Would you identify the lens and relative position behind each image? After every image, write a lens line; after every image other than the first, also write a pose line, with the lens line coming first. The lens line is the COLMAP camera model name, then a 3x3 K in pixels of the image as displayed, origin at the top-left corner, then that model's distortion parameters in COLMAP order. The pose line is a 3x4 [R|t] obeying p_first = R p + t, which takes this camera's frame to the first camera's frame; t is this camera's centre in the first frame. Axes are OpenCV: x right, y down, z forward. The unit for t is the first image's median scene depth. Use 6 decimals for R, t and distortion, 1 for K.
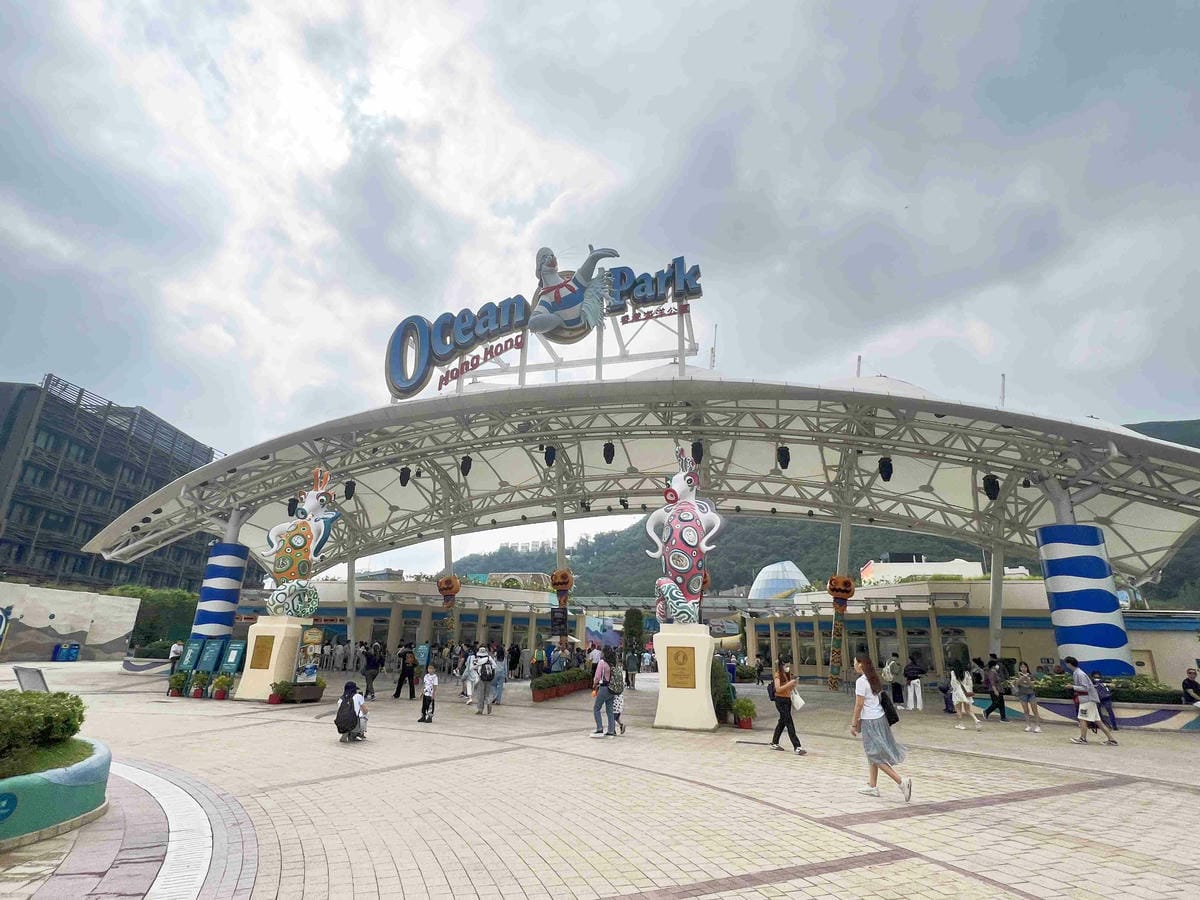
lens RADIAL K [[583.3, 0, 600.0], [0, 583.3, 450.0], [0, 0, 1]] dist [-0.000551, -0.000280]
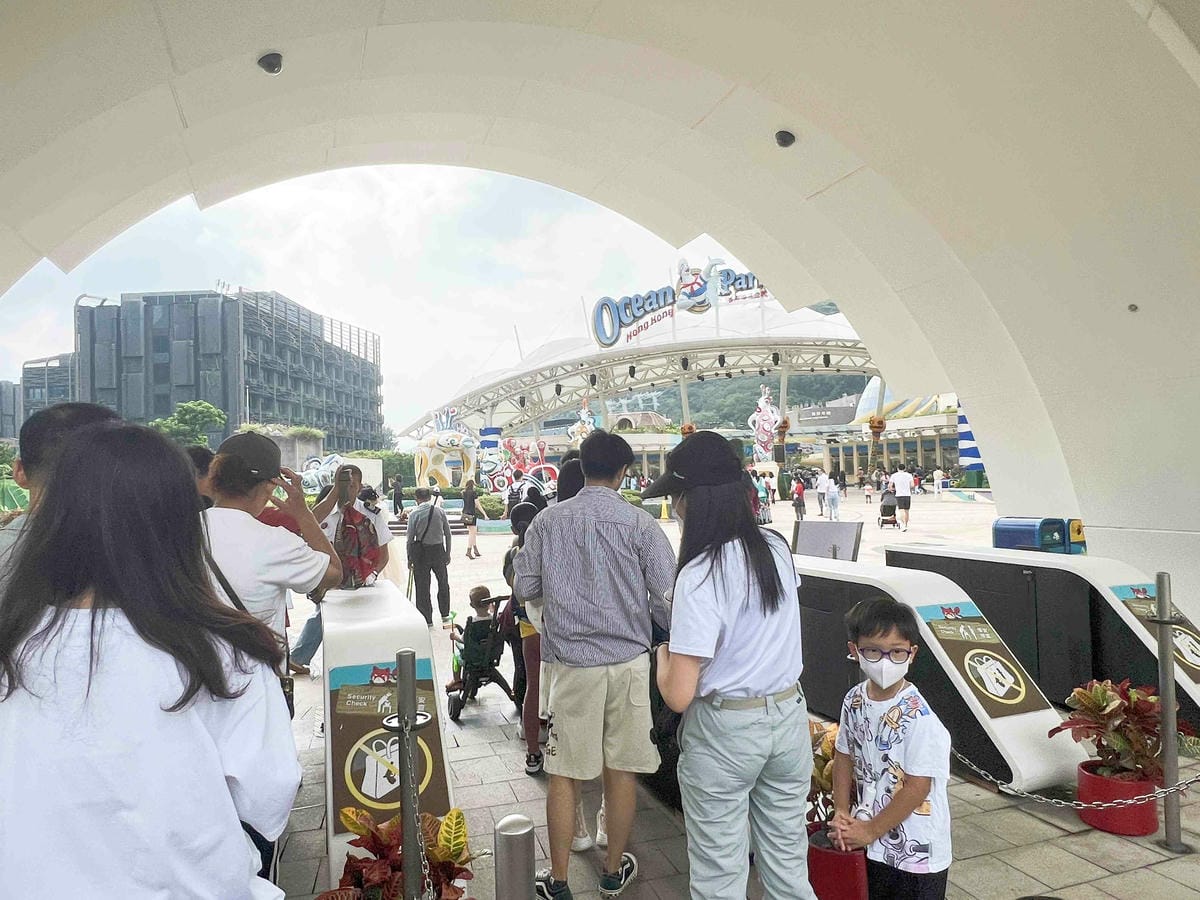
lens RADIAL K [[855.5, 0, 600.0], [0, 855.5, 450.0], [0, 0, 1]] dist [0.001552, 0.000166]
pose [[0.993837, -0.065756, -0.089247, -0.146603], [0.089300, 0.951913, 0.293066, -0.568156], [0.065684, -0.299230, 0.951918, -1.610027]]
